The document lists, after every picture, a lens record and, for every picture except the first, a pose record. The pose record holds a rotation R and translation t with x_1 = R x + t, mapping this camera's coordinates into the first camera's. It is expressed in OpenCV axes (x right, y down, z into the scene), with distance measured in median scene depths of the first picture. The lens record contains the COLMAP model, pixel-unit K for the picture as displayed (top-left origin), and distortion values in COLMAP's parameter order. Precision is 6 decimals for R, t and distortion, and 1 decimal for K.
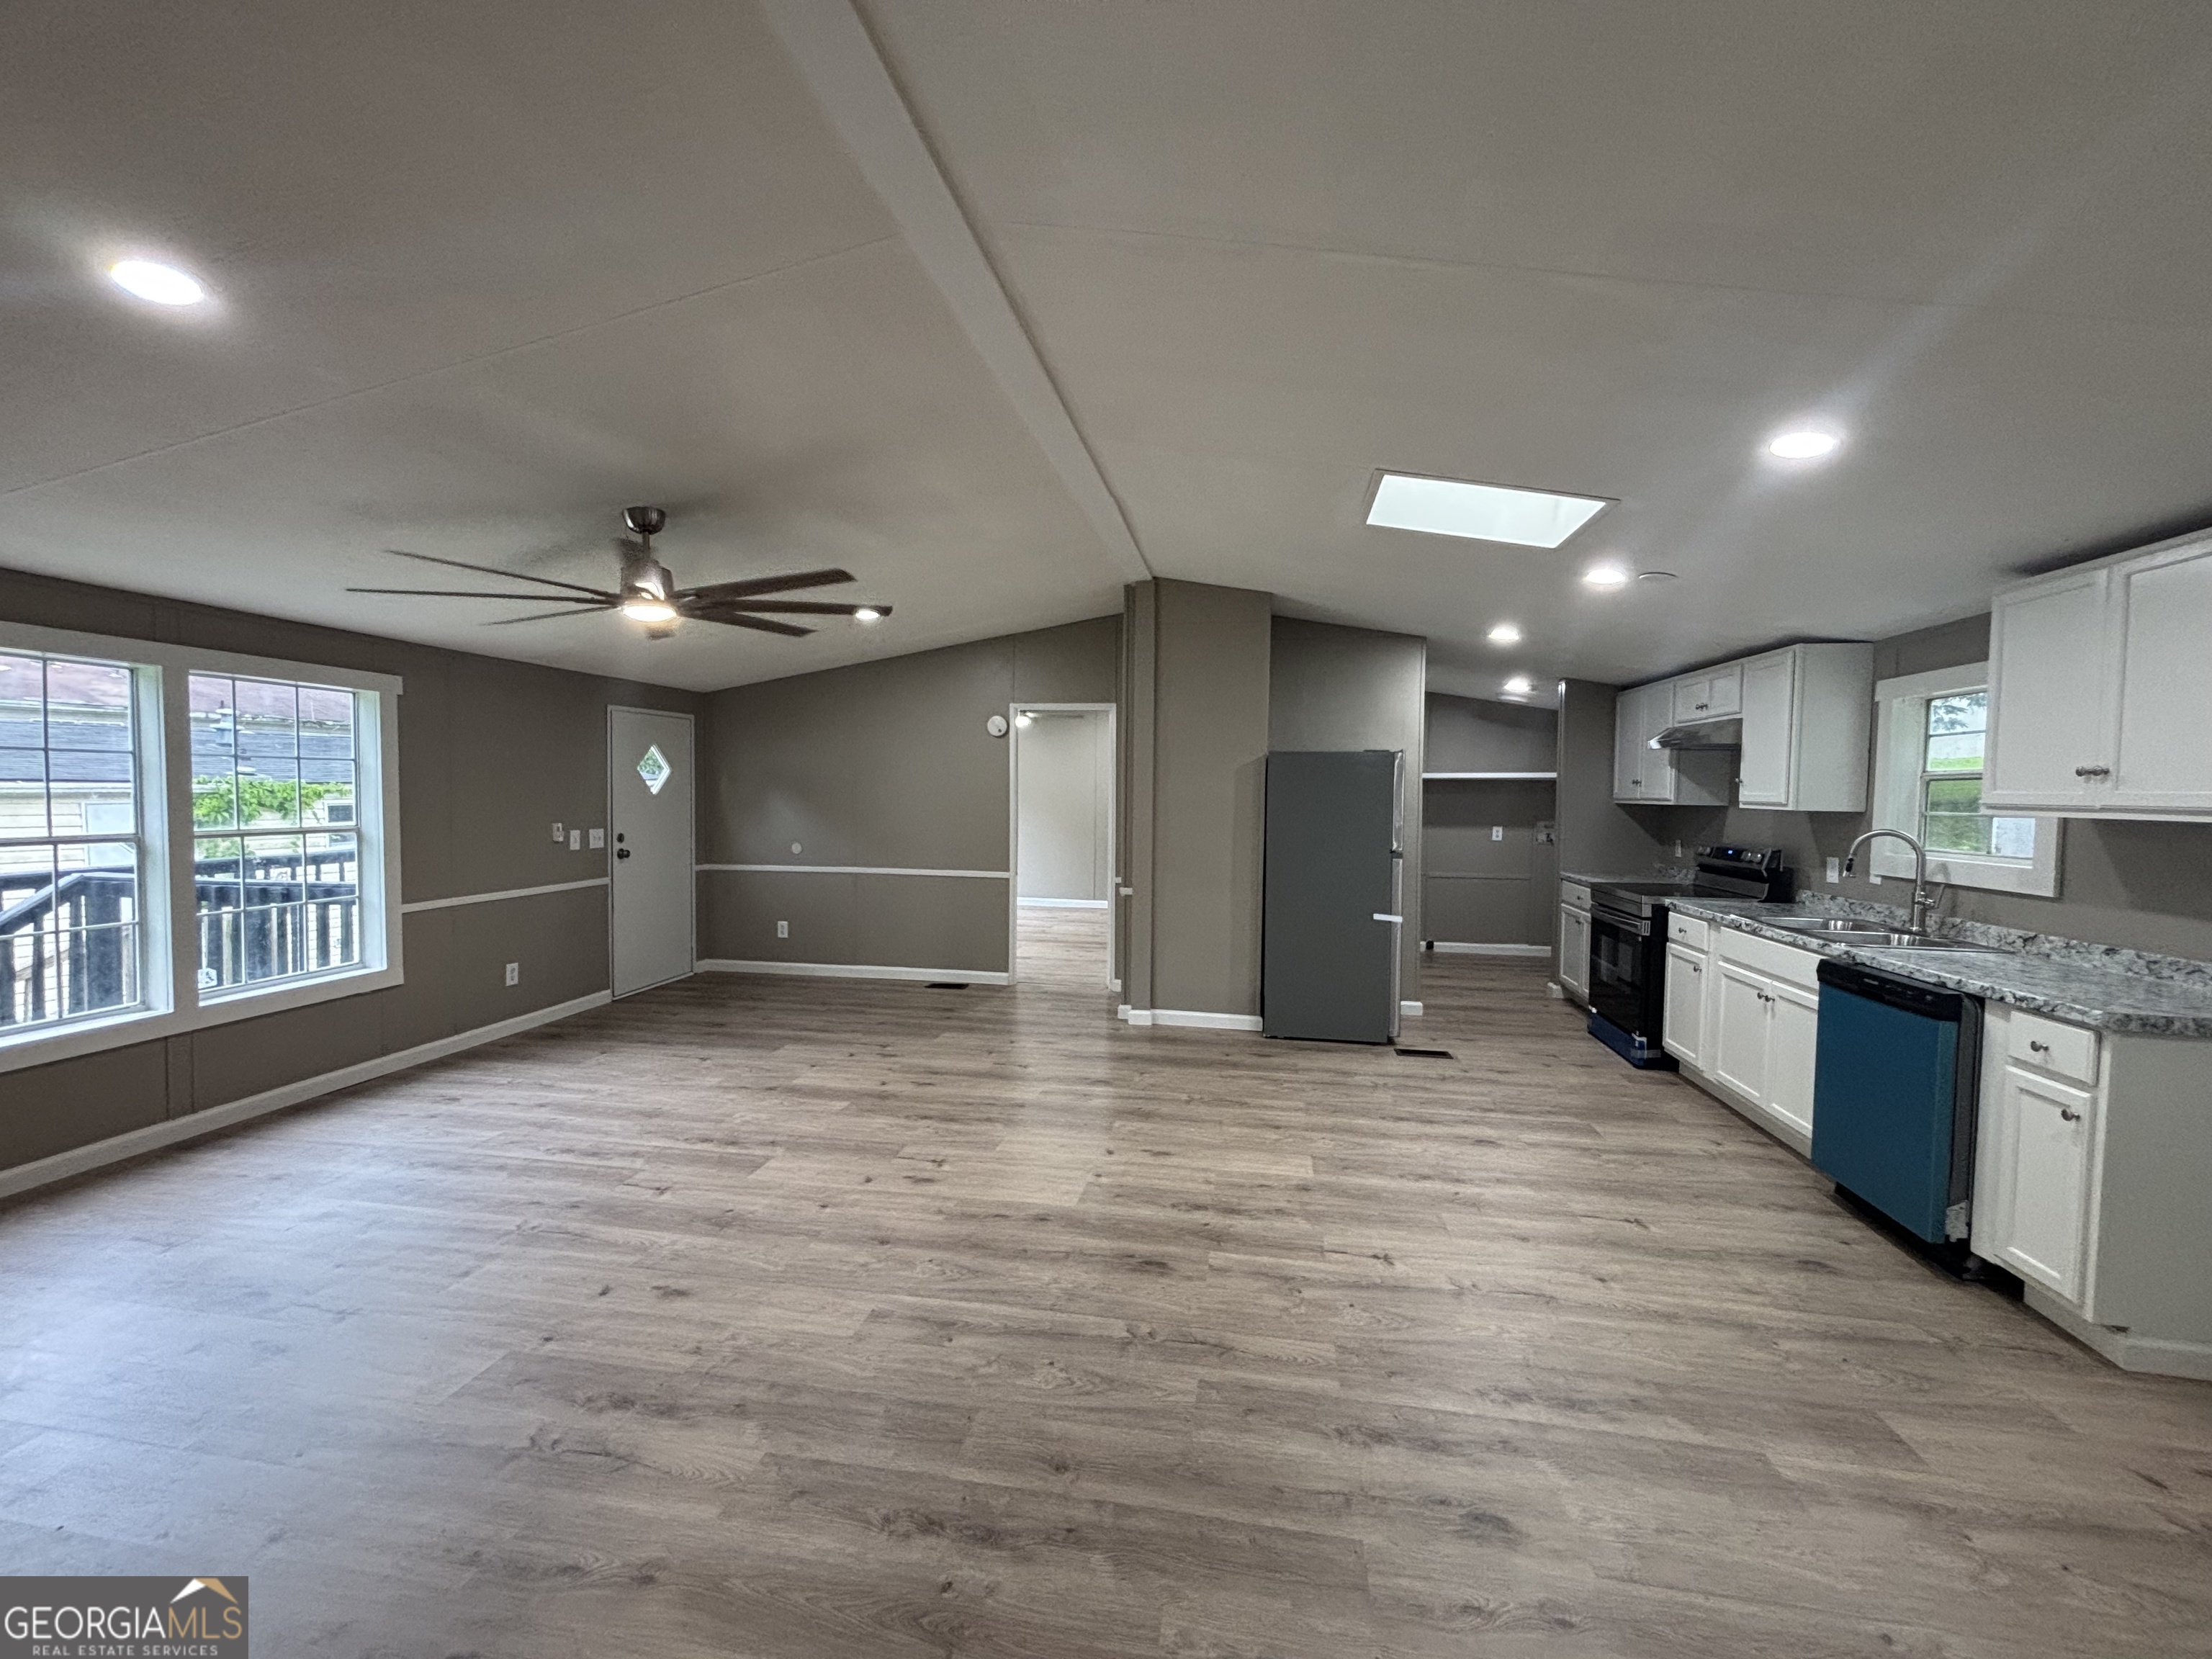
lens RADIAL K [[888.4, 0, 1102.2], [0, 888.4, 816.0], [0, 0, 1]] dist [-0.000900, -0.000031]
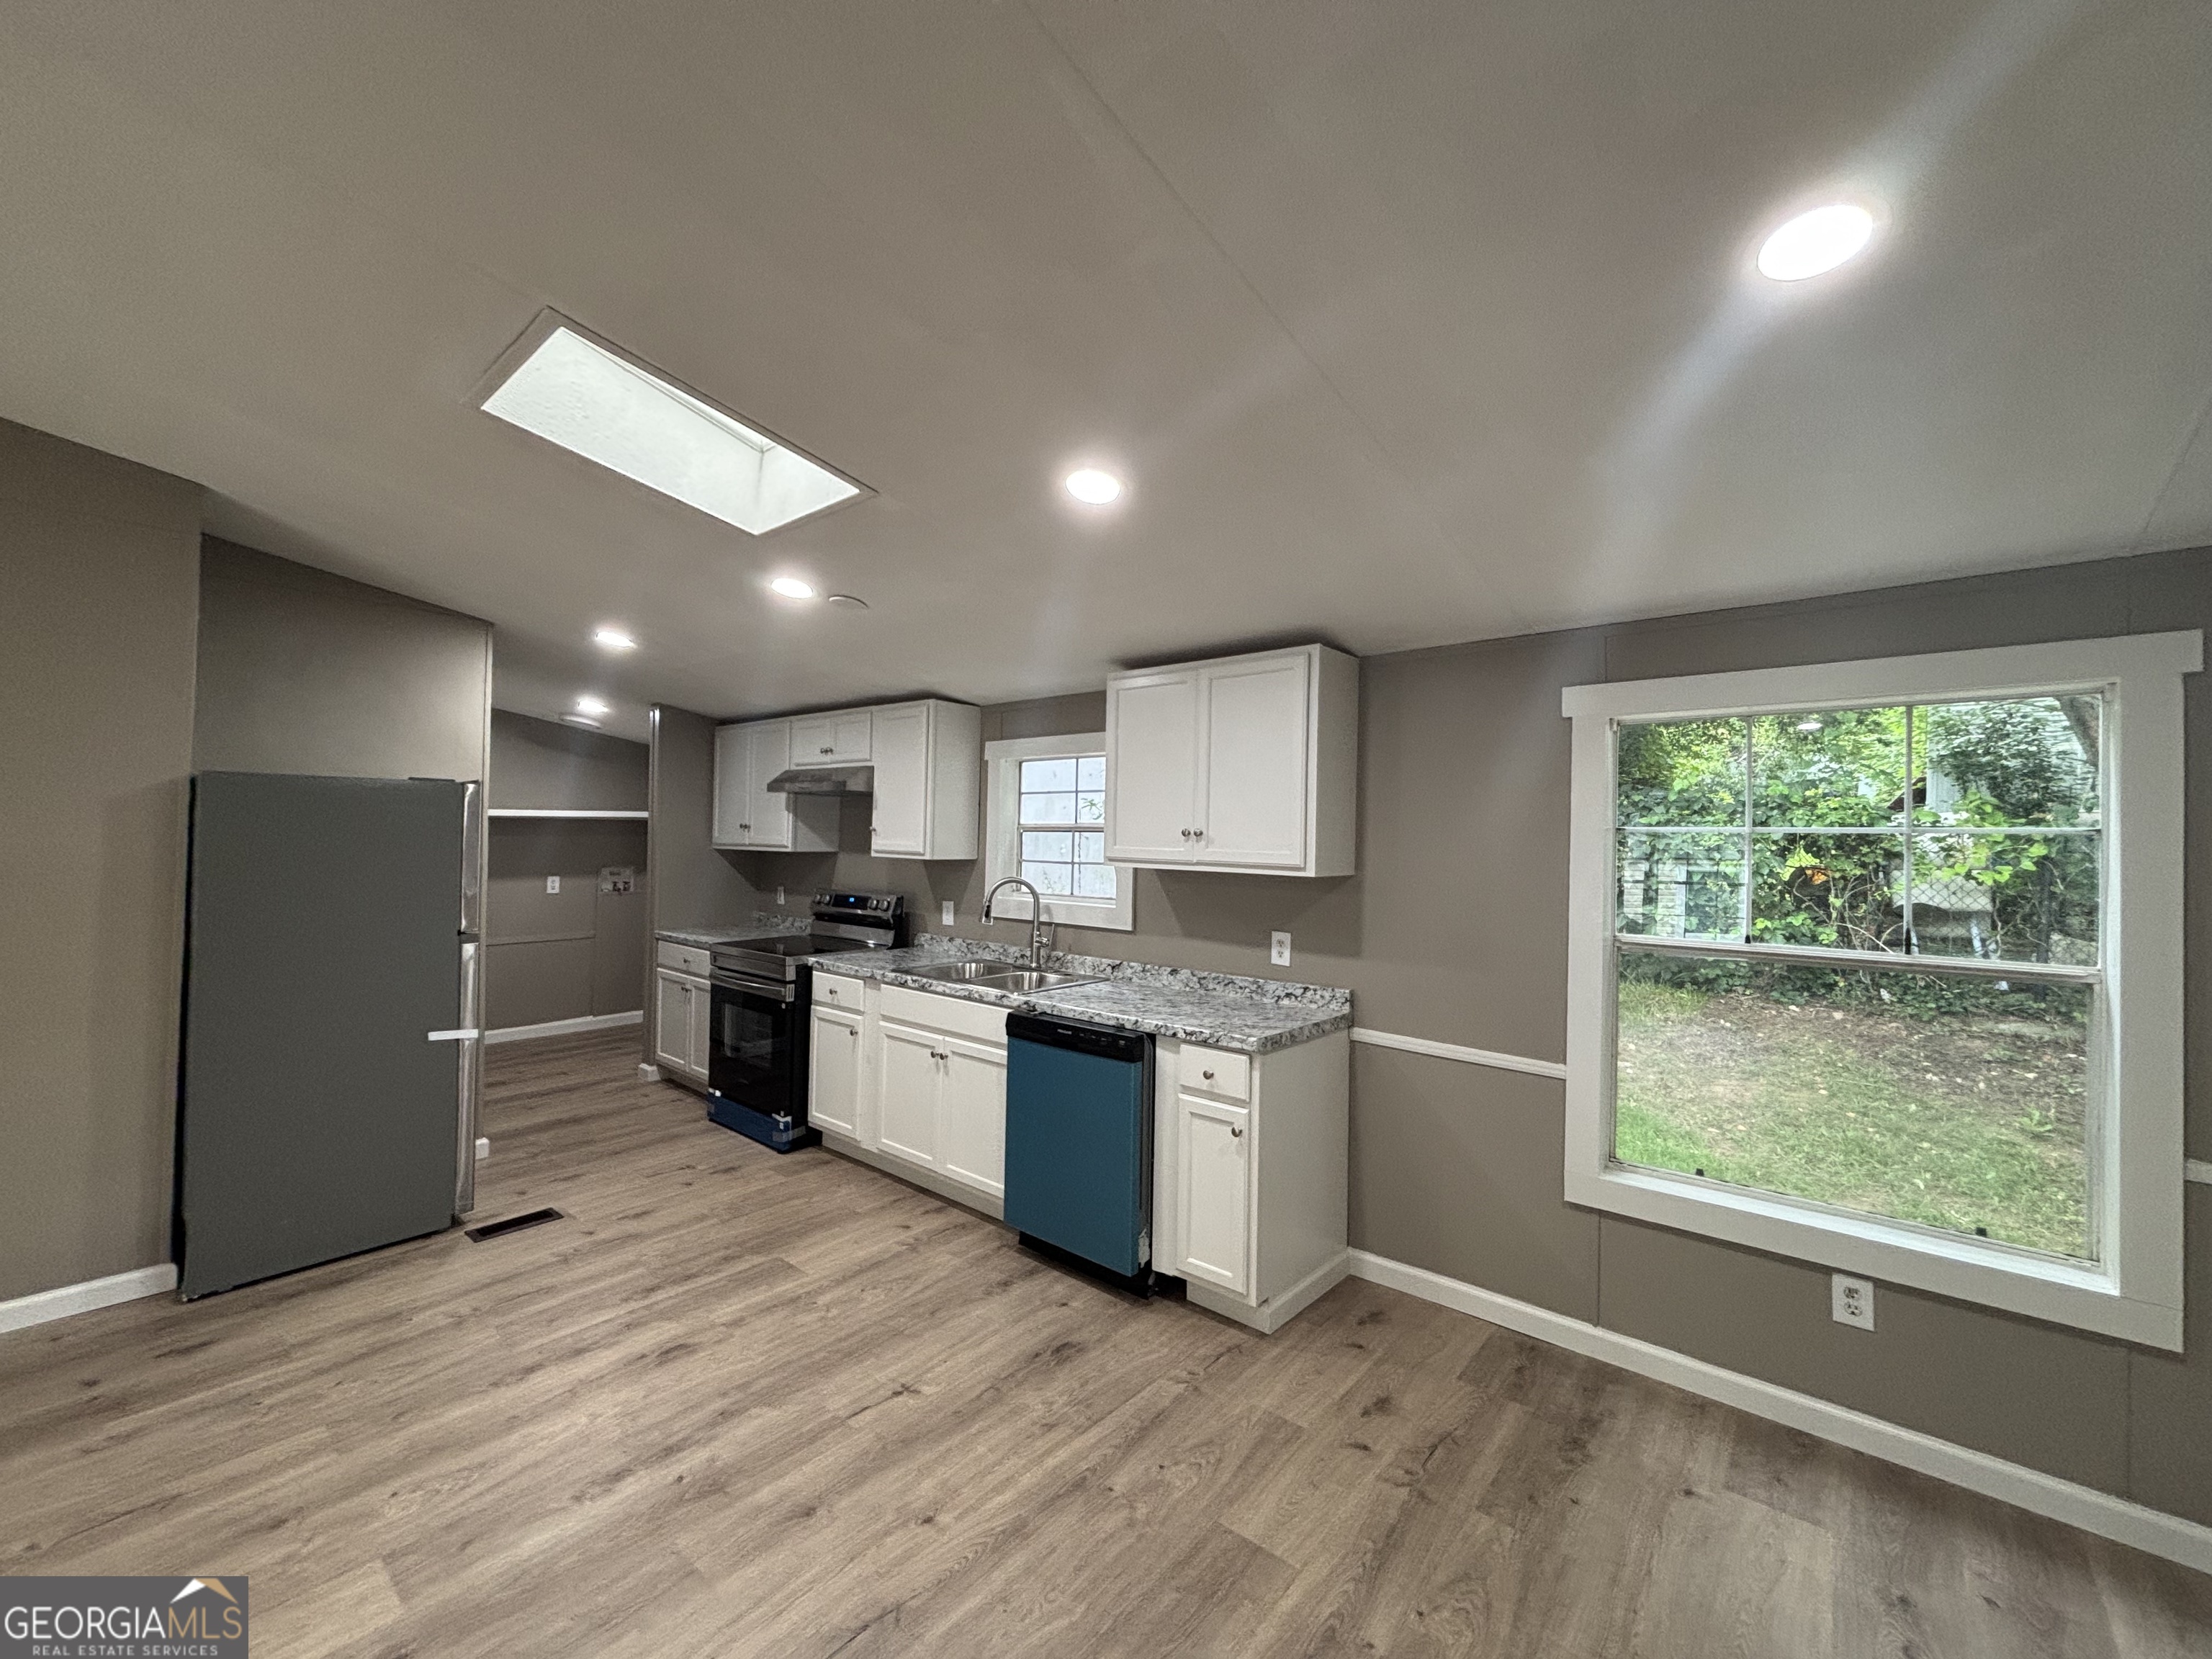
lens RADIAL K [[895.6, 0, 1106.2], [0, 895.6, 819.3], [0, 0, 1]] dist [0.003331, 0.000413]
pose [[0.507841, 0.013182, 0.861350, -0.008272], [0.014777, 0.999603, -0.024010, -0.027118], [-0.861324, 0.024922, 0.507444, 0.319341]]
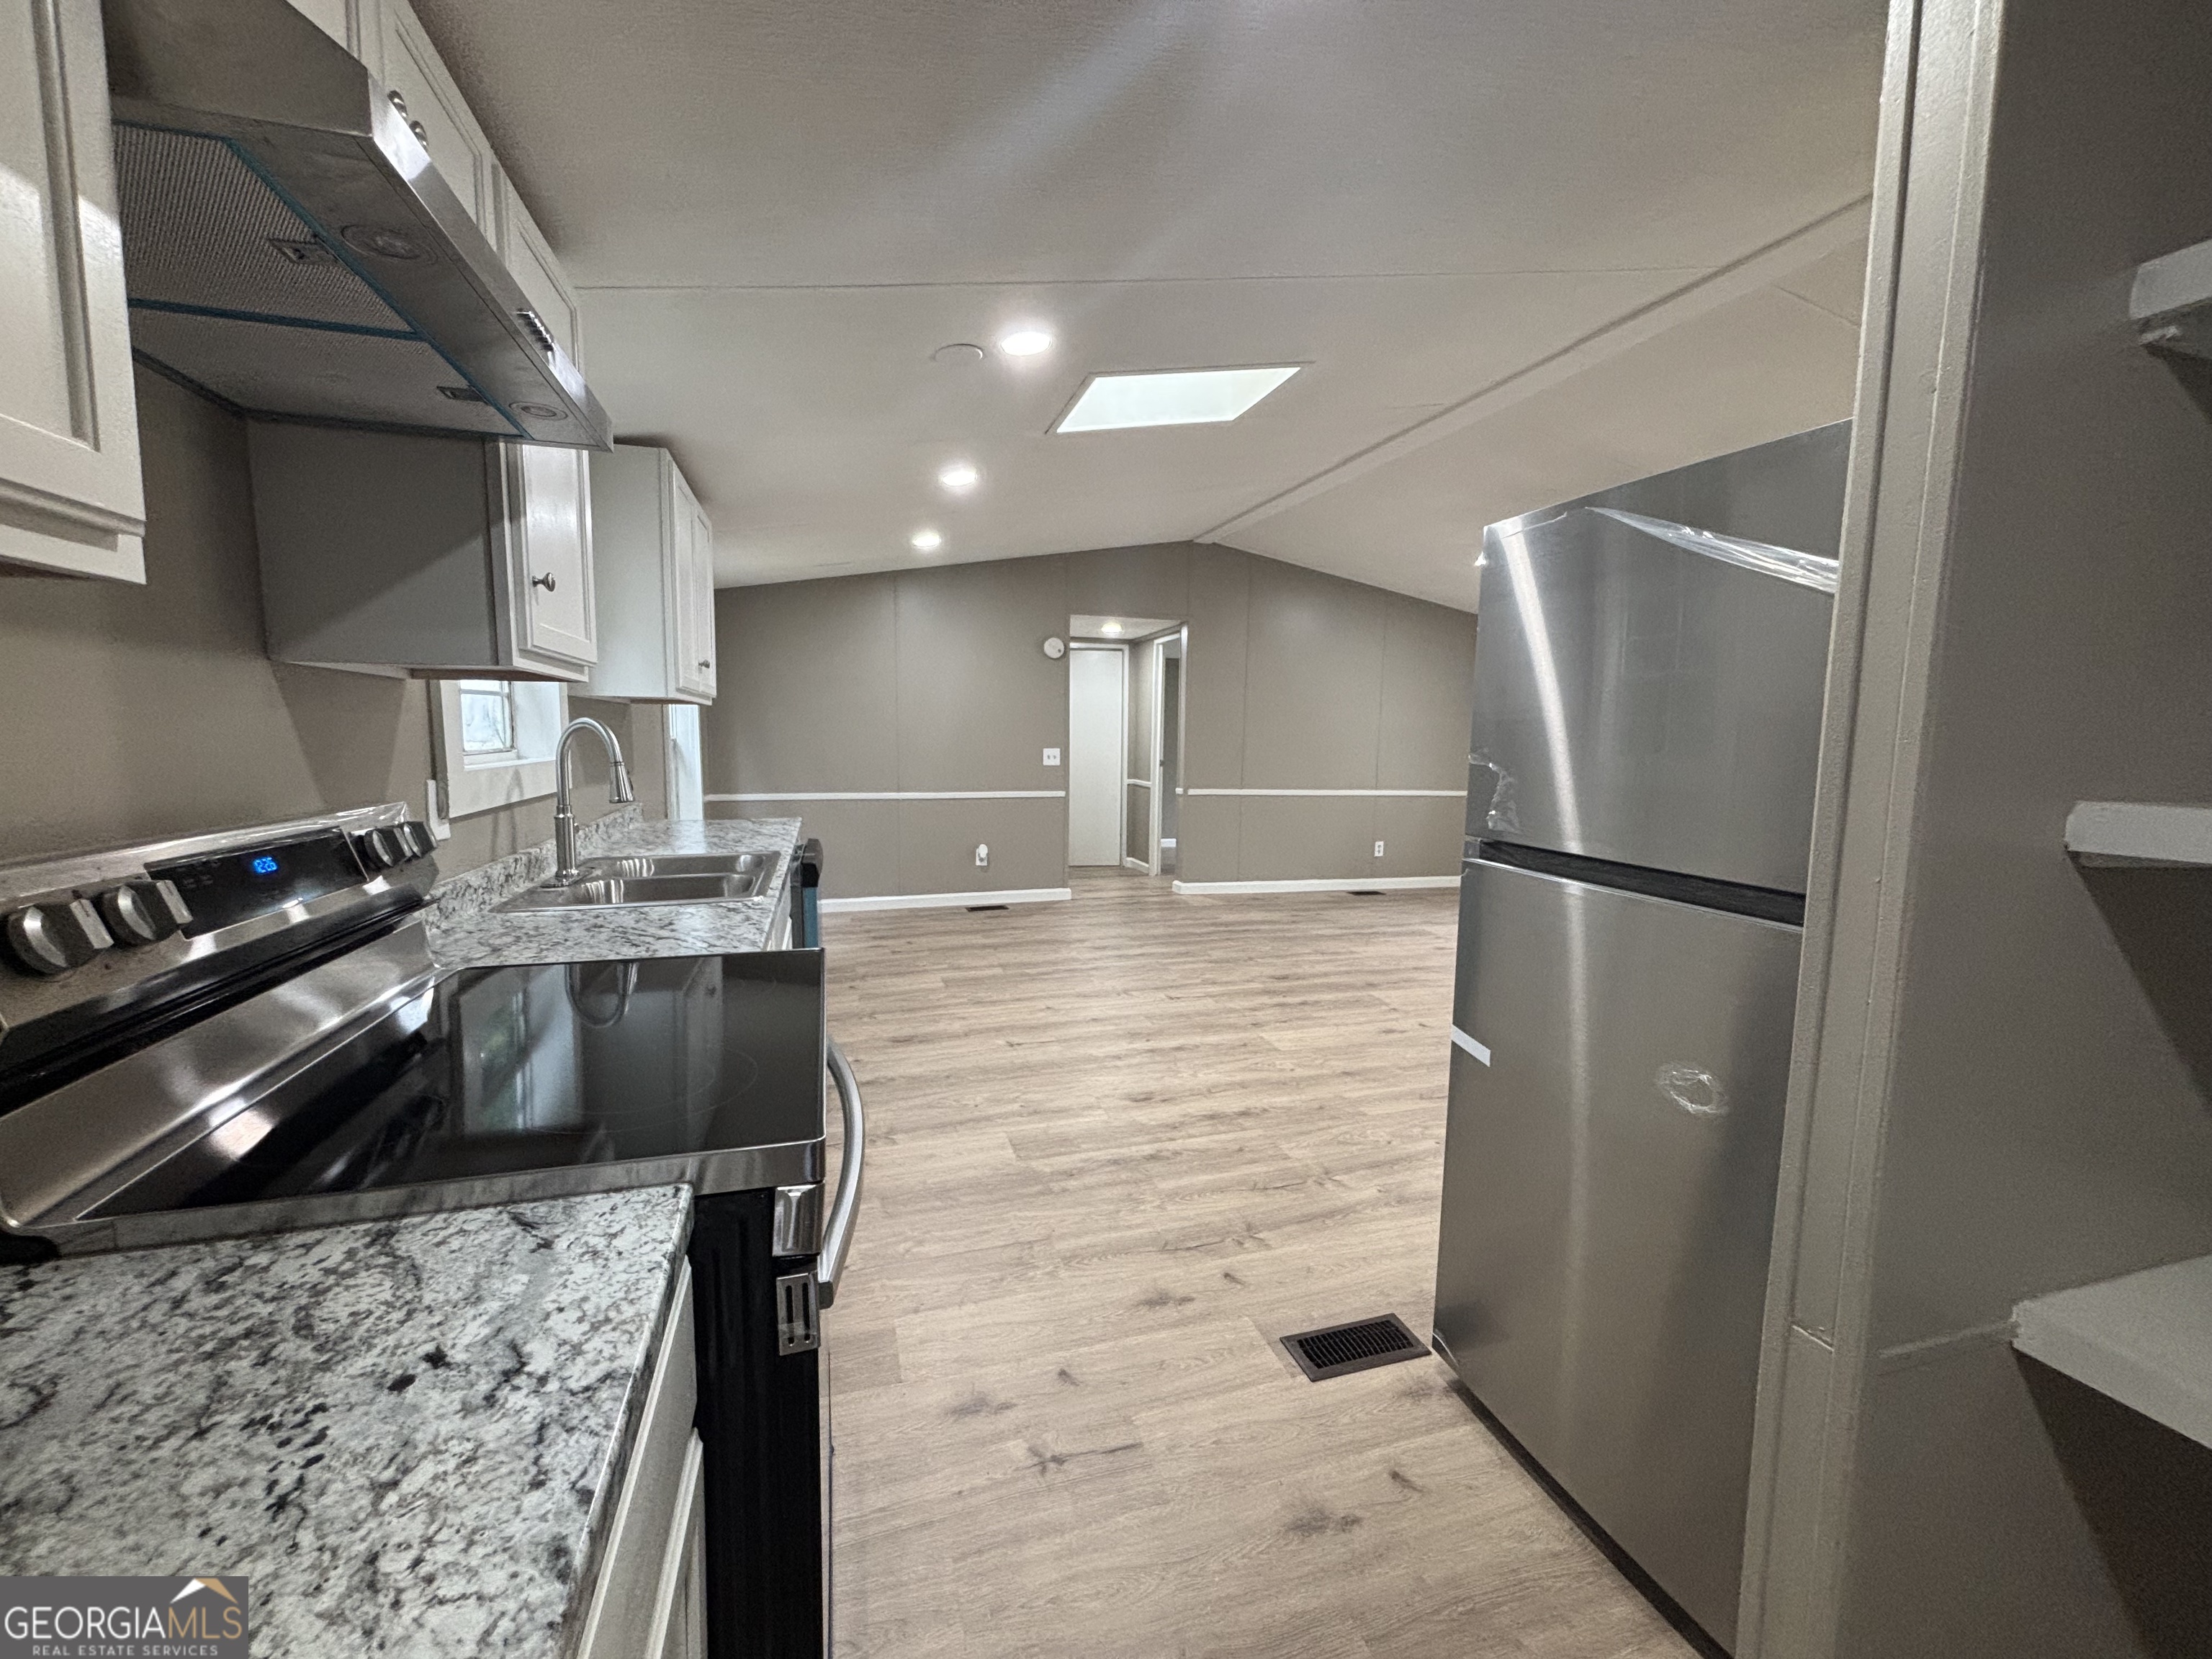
lens RADIAL K [[888.4, 0, 1102.2], [0, 888.4, 816.0], [0, 0, 1]] dist [-0.000900, -0.000031]
pose [[-0.888860, 0.016365, -0.457886, 0.803285], [-0.039572, 0.992886, 0.112305, 0.001043], [0.456466, 0.117943, -0.881889, 1.607555]]
